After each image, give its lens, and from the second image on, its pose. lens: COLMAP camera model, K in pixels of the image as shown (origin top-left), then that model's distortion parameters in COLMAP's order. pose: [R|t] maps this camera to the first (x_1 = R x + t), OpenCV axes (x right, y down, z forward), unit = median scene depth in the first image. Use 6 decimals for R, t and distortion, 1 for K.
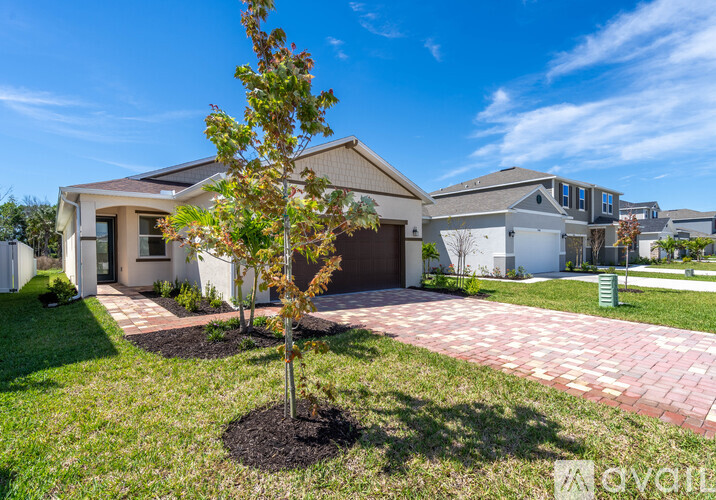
lens RADIAL K [[362.7, 0, 358.8], [0, 362.7, 260.0], [0, 0, 1]] dist [-0.000428, -0.000215]
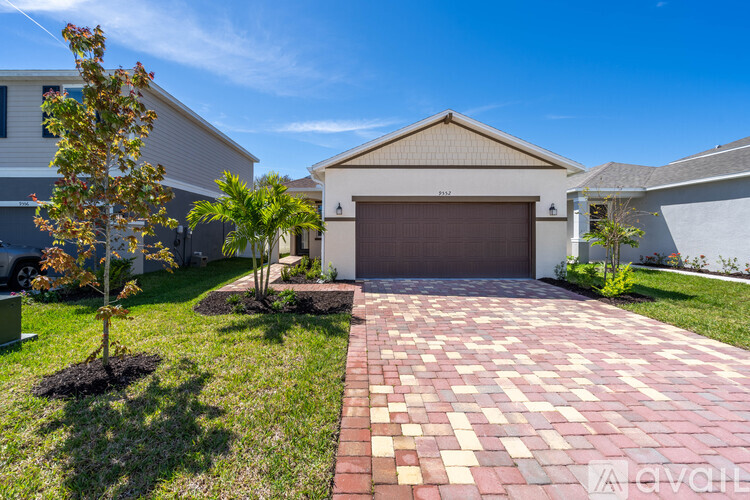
lens RADIAL K [[341.7, 0, 372.9], [0, 341.7, 235.6], [0, 0, 1]] dist [0.000612, -0.000041]
pose [[0.774494, 0.012587, -0.632456, 0.383320], [-0.022462, 0.999719, -0.007610, -0.007691], [0.632183, 0.020100, 0.774559, 0.201082]]
